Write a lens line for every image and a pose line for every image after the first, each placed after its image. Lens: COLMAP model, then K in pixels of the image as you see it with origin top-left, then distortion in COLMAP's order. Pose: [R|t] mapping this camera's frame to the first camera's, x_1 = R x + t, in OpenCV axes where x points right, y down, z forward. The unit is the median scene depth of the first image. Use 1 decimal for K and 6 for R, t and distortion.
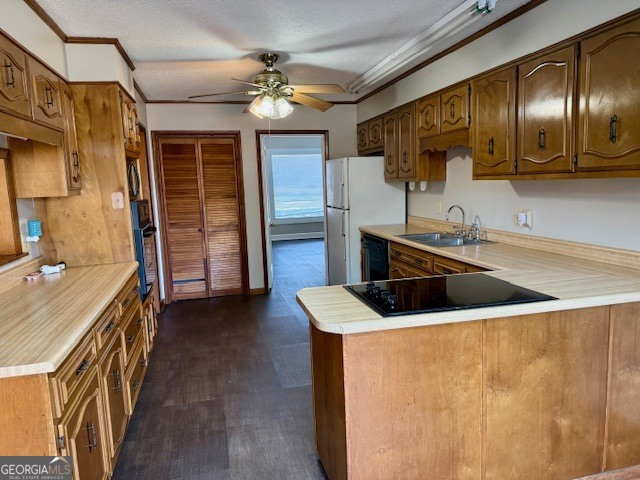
lens RADIAL K [[451.2, 0, 313.3], [0, 451.2, 242.4], [0, 0, 1]] dist [0.030292, -0.041265]
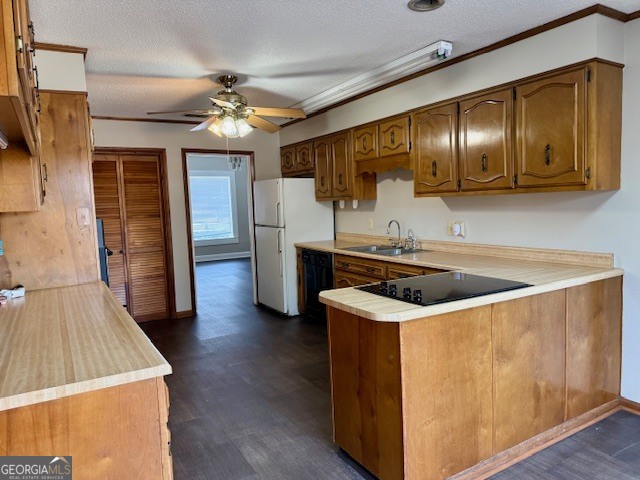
lens RADIAL K [[451.2, 0, 315.1], [0, 451.2, 241.0], [0, 0, 1]] dist [0.030292, -0.041265]
pose [[0.957968, -0.023456, 0.285913, -0.236489], [0.039781, 0.997884, -0.051424, 0.024402], [-0.284102, 0.060637, 0.956875, -0.028701]]
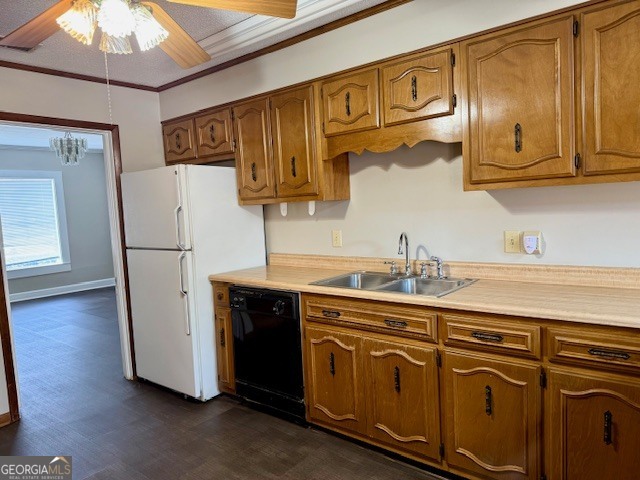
lens RADIAL K [[451.2, 0, 324.7], [0, 451.2, 238.1], [0, 0, 1]] dist [0.030292, -0.041265]
pose [[0.787998, -0.043973, 0.614105, -0.236832], [0.102322, 0.992928, -0.060198, -0.050760], [-0.607115, 0.110272, 0.786925, 0.633874]]
